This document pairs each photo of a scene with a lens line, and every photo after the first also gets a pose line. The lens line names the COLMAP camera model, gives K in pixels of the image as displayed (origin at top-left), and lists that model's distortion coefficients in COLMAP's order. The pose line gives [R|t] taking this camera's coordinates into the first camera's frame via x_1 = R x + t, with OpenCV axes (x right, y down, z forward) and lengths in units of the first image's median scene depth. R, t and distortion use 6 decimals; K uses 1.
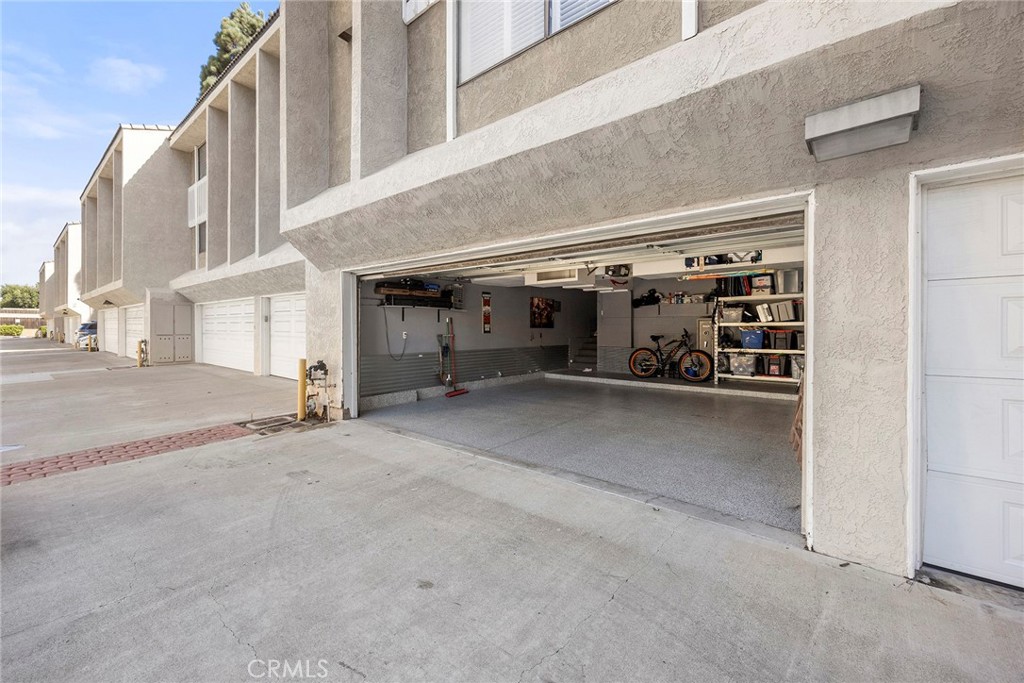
lens RADIAL K [[397.8, 0, 512.9], [0, 397.8, 330.9], [0, 0, 1]] dist [-0.000147, -0.000022]
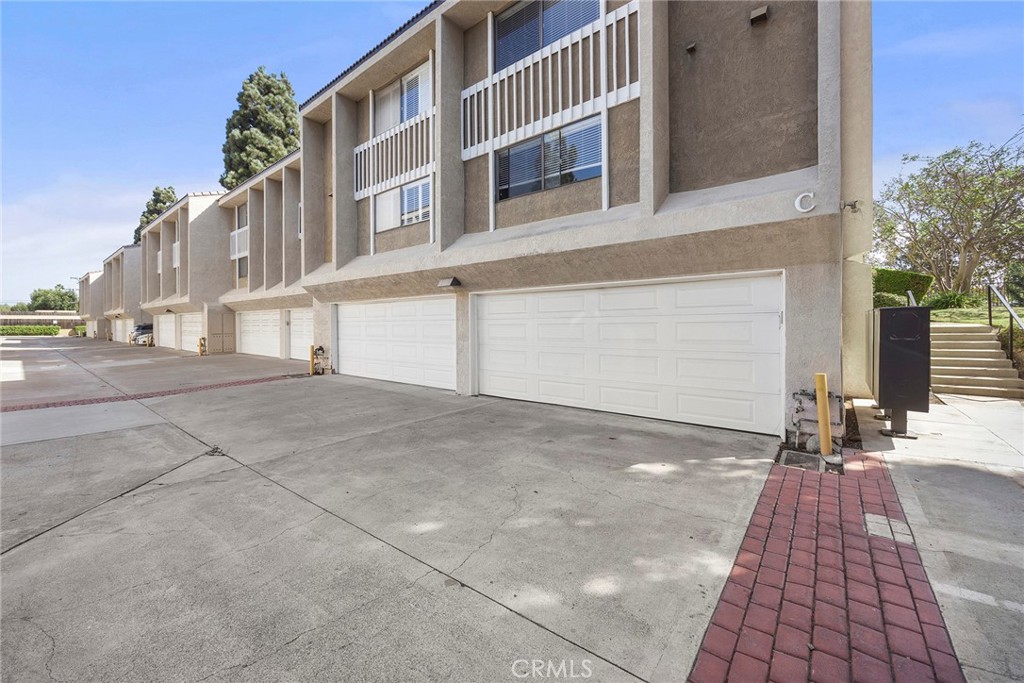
lens RADIAL K [[398.0, 0, 516.2], [0, 398.0, 327.5], [0, 0, 1]] dist [0.000315, -0.000002]
pose [[0.999980, -0.005927, -0.002166, 0.547905], [0.005928, 0.999982, 0.000492, -0.018862], [0.002163, -0.000505, 0.999998, -1.089257]]
